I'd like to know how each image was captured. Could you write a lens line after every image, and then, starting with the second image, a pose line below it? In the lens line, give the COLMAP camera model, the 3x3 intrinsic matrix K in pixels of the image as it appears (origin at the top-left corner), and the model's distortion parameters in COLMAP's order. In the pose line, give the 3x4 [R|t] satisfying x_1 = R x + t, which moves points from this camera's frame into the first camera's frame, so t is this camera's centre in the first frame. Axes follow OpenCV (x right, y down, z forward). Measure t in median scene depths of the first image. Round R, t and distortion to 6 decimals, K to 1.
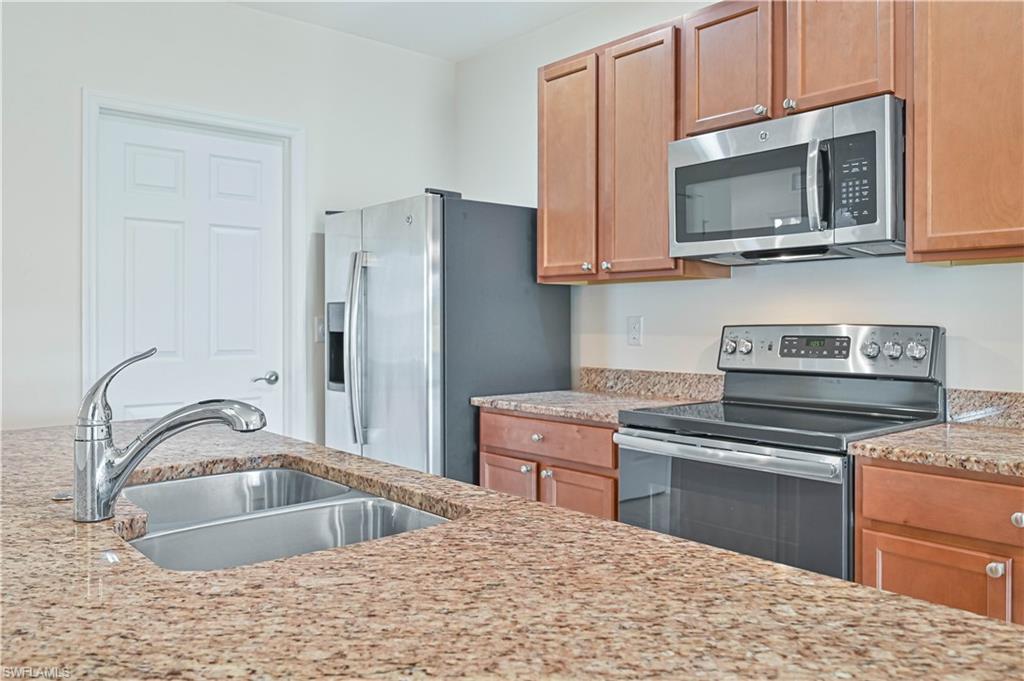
lens RADIAL K [[779.1, 0, 513.1], [0, 779.1, 335.0], [0, 0, 1]] dist [-0.027138, 0.000739]
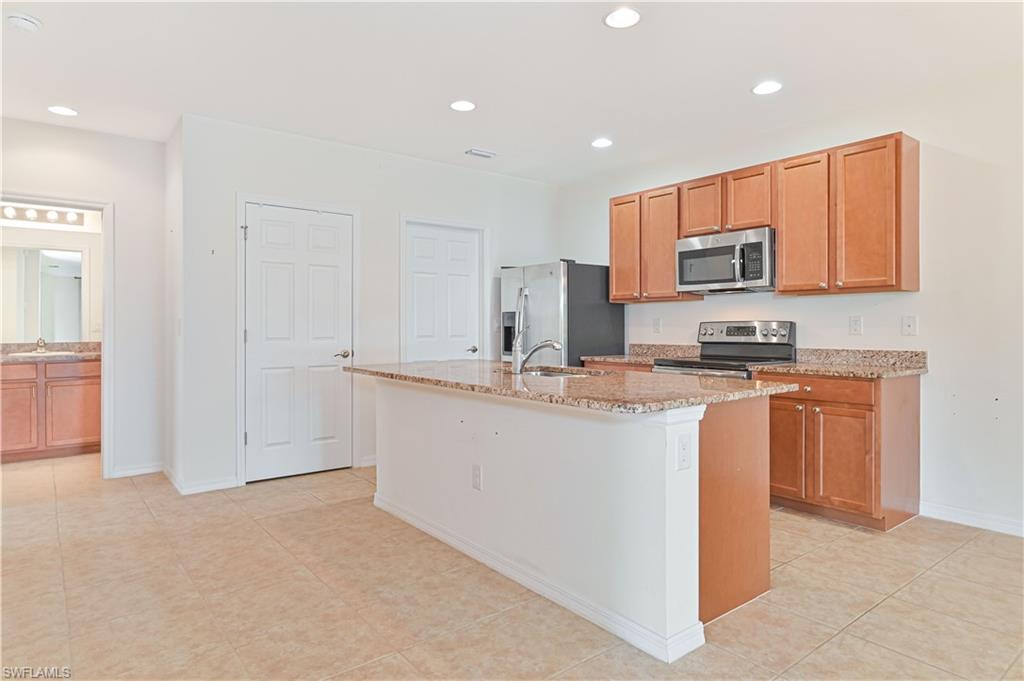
lens RADIAL K [[581.1, 0, 514.7], [0, 581.1, 333.9], [0, 0, 1]] dist [-0.018621, -0.001128]
pose [[0.998578, 0.000790, -0.053304, -0.175501], [-0.001070, 0.999986, -0.005233, 0.031828], [0.053300, 0.005282, 0.998565, -0.702195]]
